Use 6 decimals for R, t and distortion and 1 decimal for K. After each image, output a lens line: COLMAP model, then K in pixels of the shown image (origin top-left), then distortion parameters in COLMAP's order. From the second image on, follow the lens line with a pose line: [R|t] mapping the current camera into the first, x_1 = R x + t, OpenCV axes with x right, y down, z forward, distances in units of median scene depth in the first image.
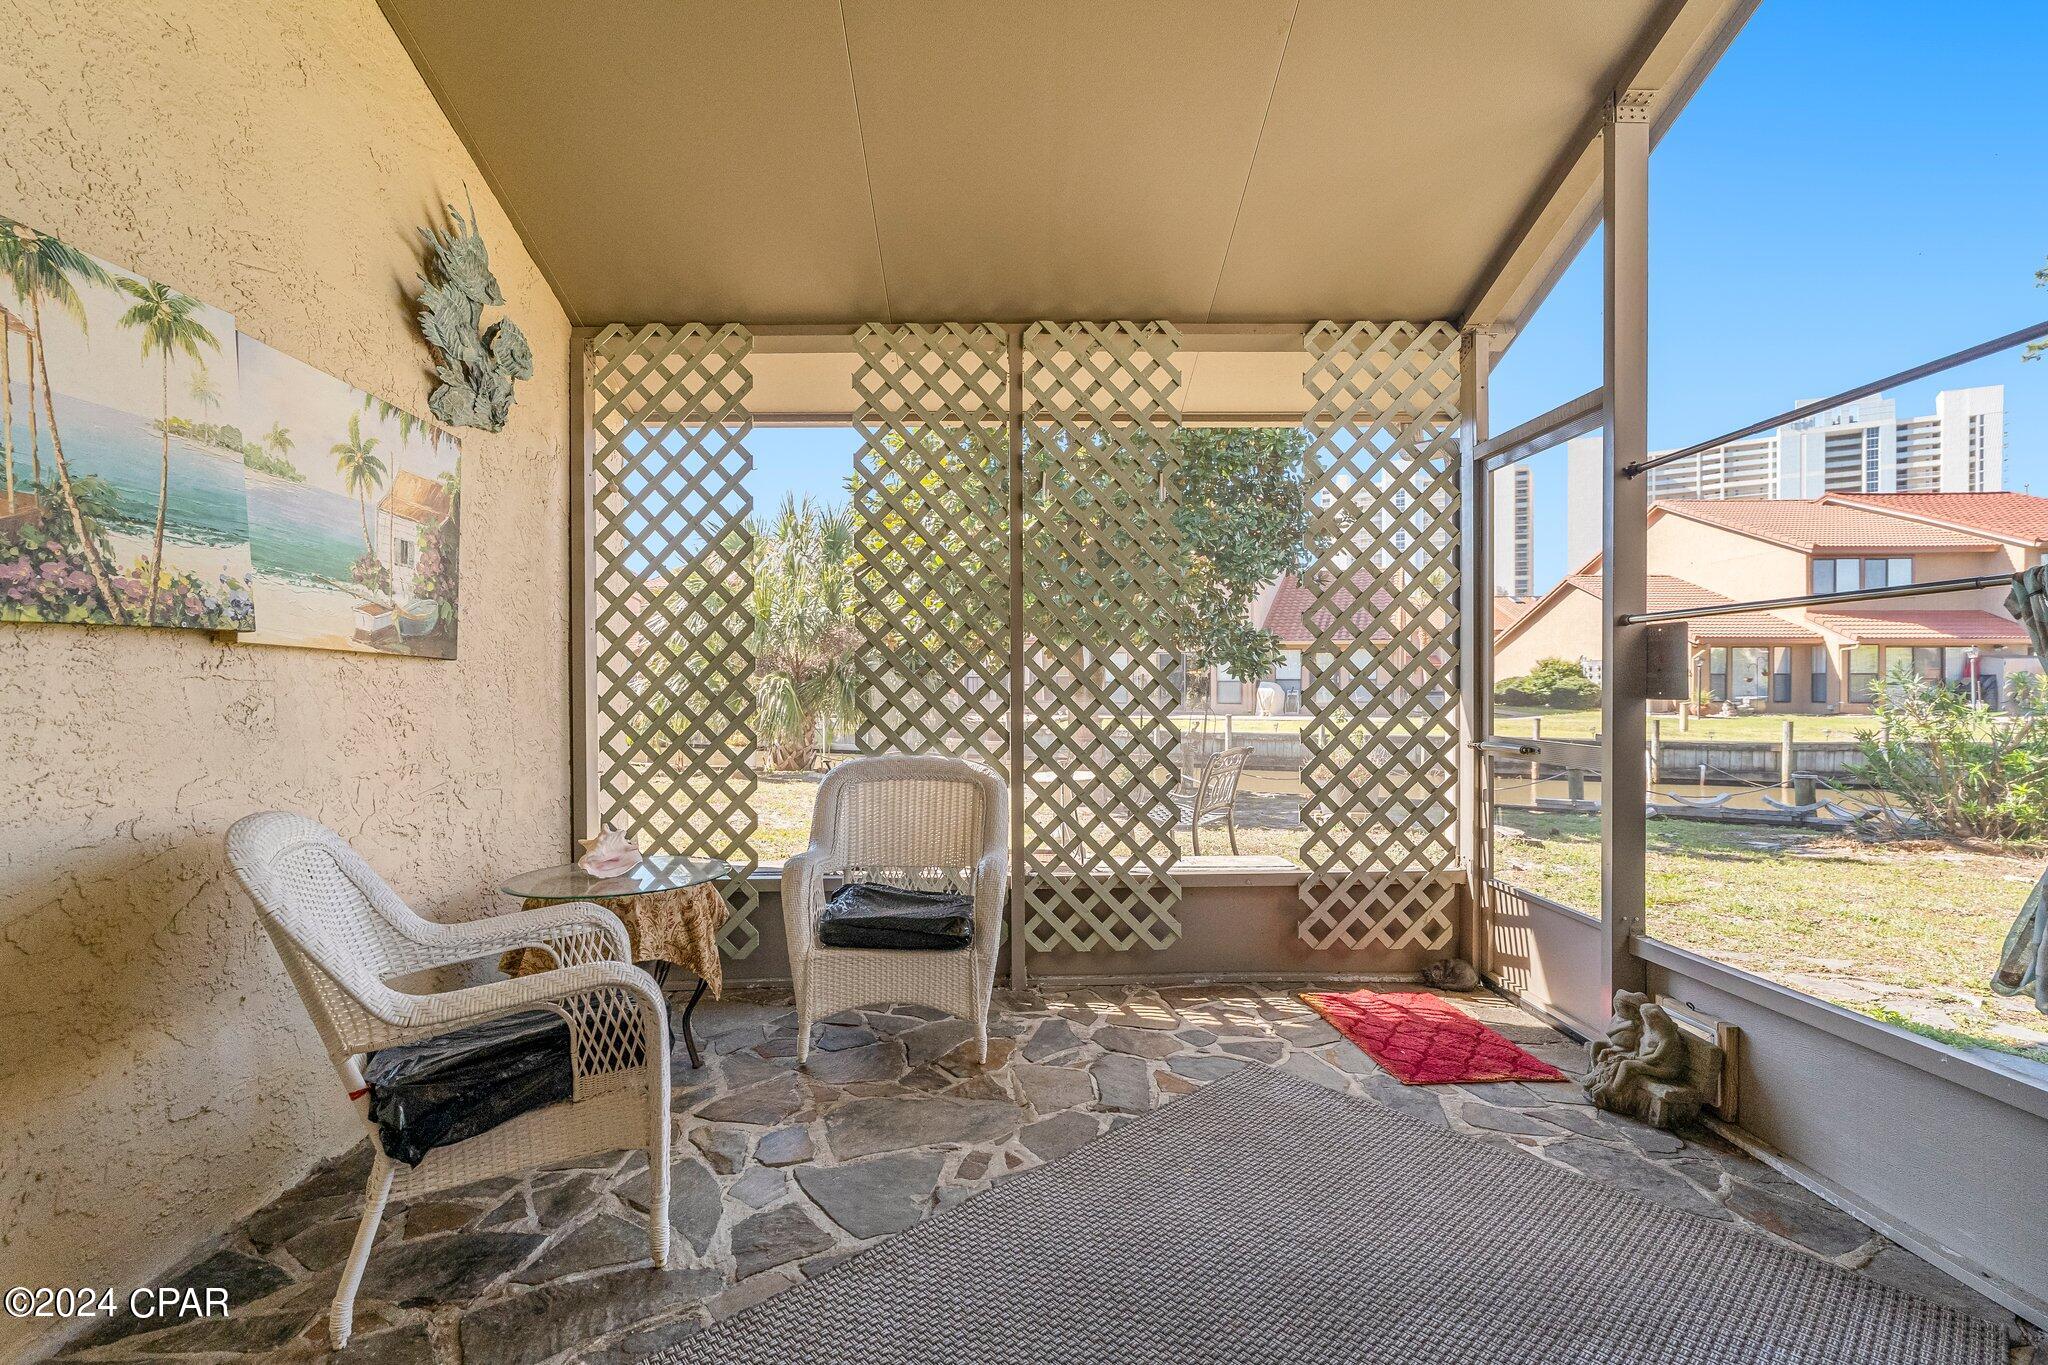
lens RADIAL K [[921.6, 0, 1025.0], [0, 921.6, 684.1], [0, 0, 1]] dist [0.000141, 0.000319]
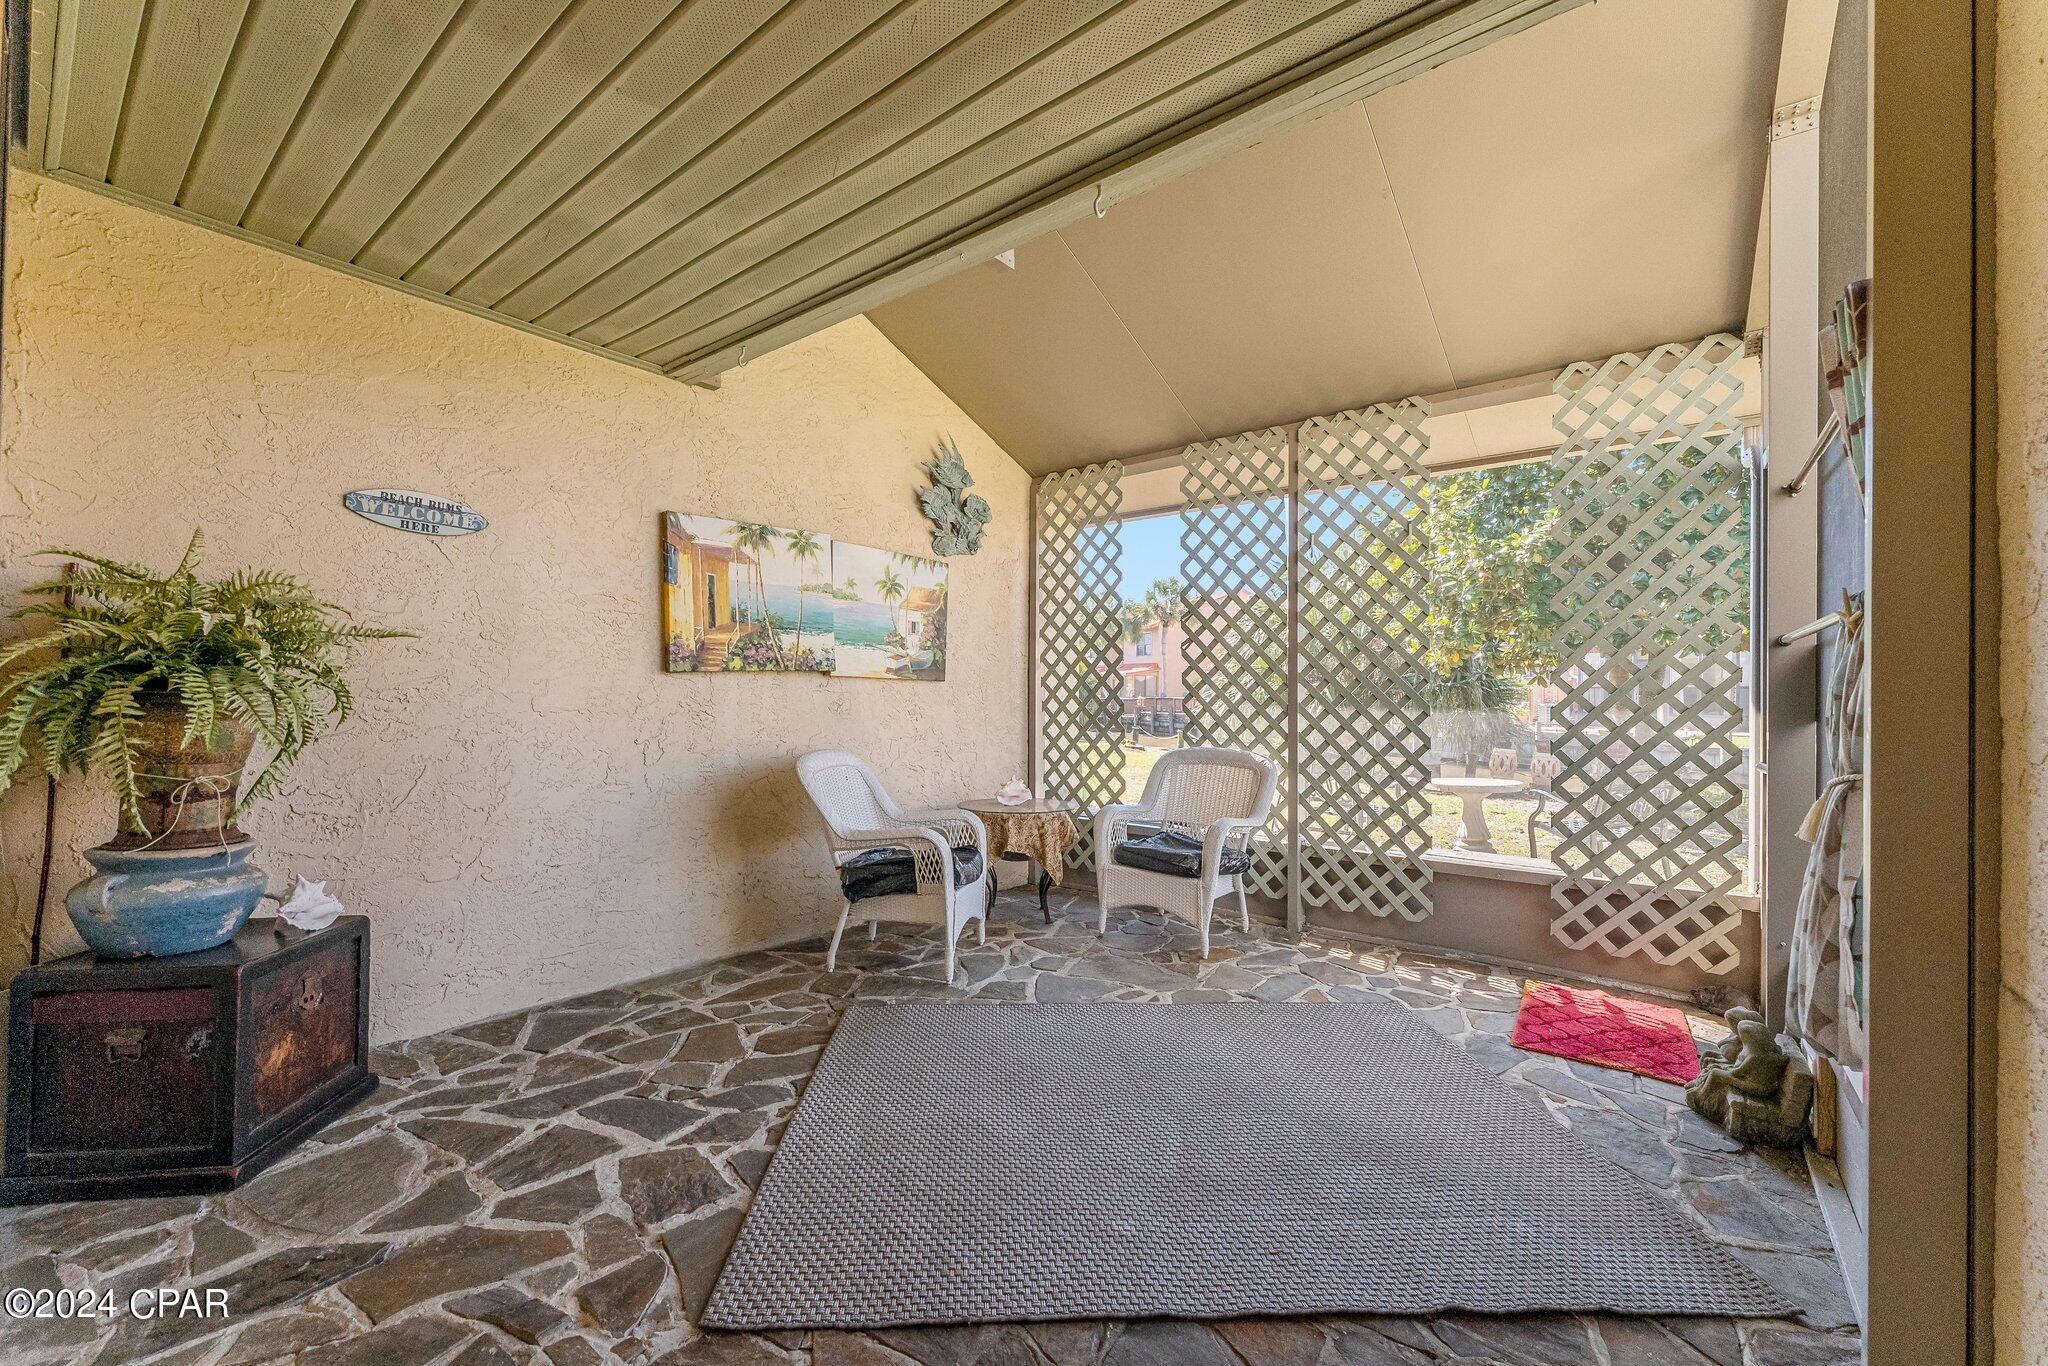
lens RADIAL K [[822.3, 0, 1023.1], [0, 822.3, 684.0], [0, 0, 1]] dist [-0.000998, 0.000086]
pose [[0.770193, 0.001671, -0.637808, 0.492800], [-0.007966, 0.999944, -0.007000, -0.008436], [0.637761, 0.010472, 0.770163, -0.163245]]
